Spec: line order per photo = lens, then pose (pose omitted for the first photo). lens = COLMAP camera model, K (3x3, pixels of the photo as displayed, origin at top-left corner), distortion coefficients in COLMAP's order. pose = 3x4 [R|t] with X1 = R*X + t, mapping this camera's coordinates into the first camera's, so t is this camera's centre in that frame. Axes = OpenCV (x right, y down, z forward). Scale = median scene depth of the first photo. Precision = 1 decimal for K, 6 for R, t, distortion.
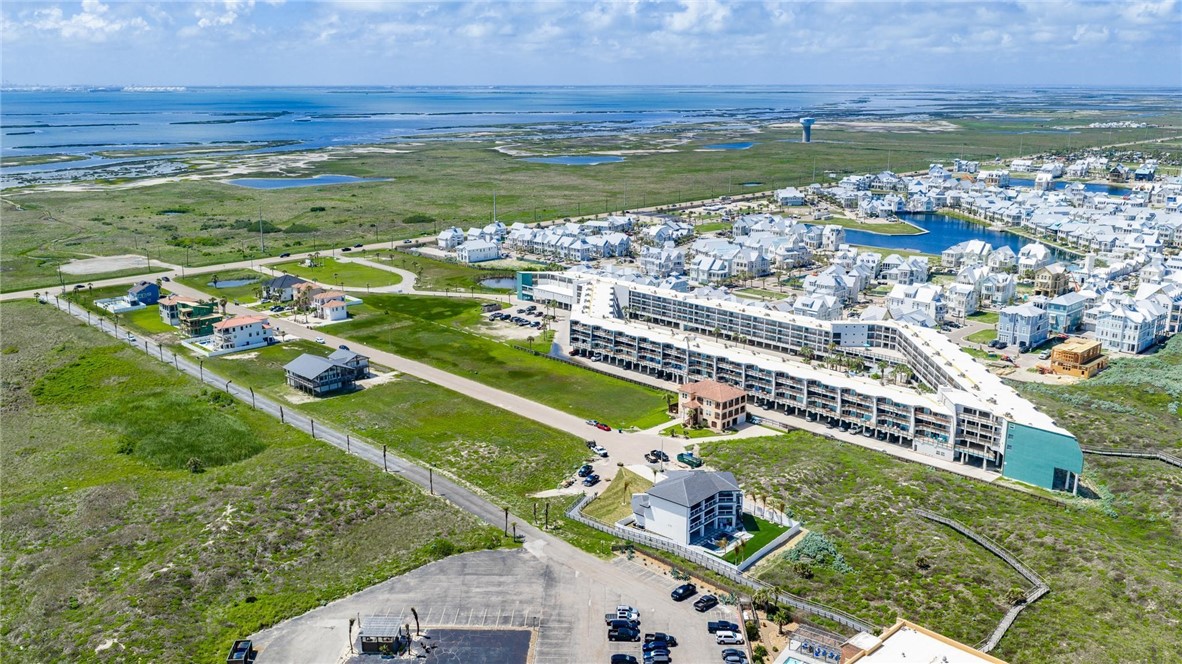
lens RADIAL K [[985.6, 0, 597.8], [0, 985.6, 333.8], [0, 0, 1]] dist [0.025805, -0.060263]
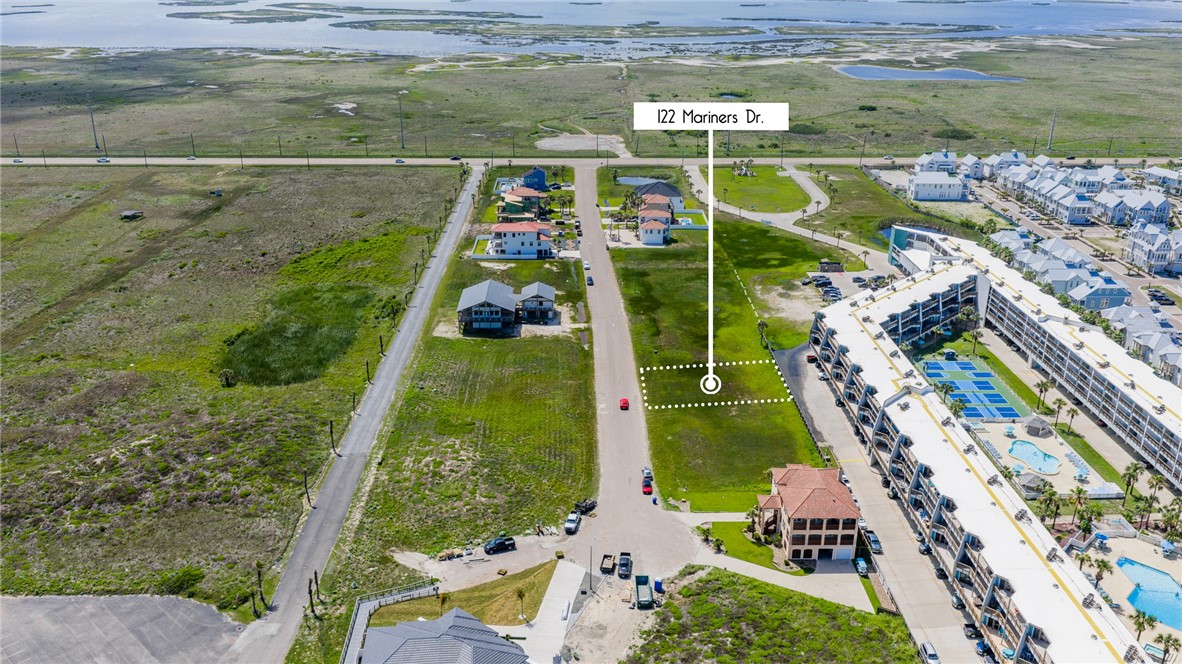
lens RADIAL K [[985.6, 0, 597.8], [0, 985.6, 333.8], [0, 0, 1]] dist [0.025805, -0.060263]
pose [[0.733918, 0.251147, -0.631102, 0.325190], [-0.178115, 0.967777, 0.177994, -0.102848], [0.655469, -0.018224, 0.755002, 0.399628]]
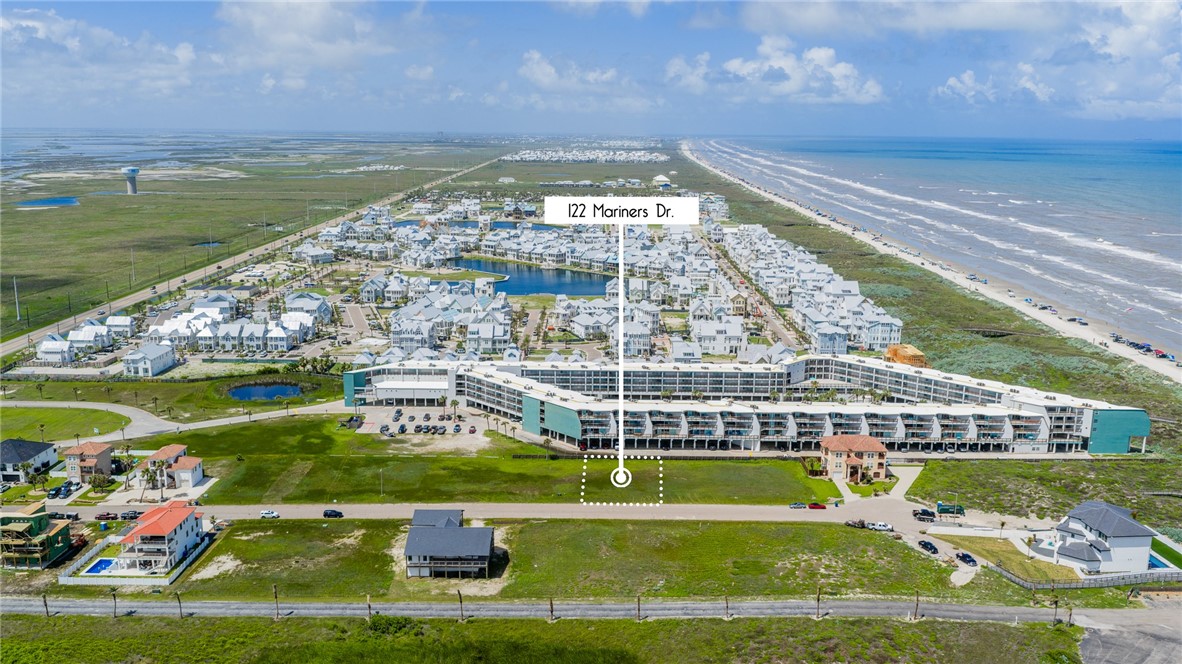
lens RADIAL K [[968.6, 0, 590.5], [0, 968.6, 389.9], [0, 0, 1]] dist [0.024219, -0.048659]
pose [[0.695894, -0.178991, 0.695481, -0.654675], [0.167987, 0.982145, 0.084681, -0.109848], [-0.698220, 0.057903, 0.713537, 0.411316]]
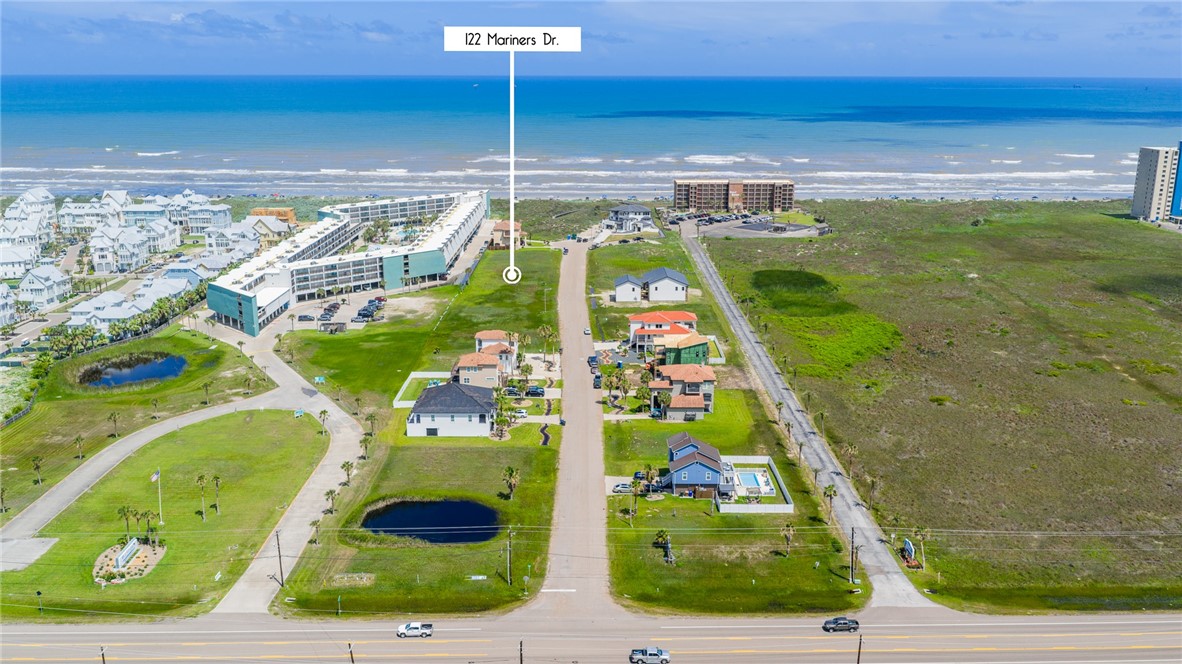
lens RADIAL K [[985.6, 0, 597.8], [0, 985.6, 333.8], [0, 0, 1]] dist [0.025805, -0.060263]
pose [[-0.723754, -0.176504, 0.667103, -0.946077], [0.171261, 0.890544, 0.421427, -0.380108], [-0.668468, 0.419258, -0.614307, 1.699249]]
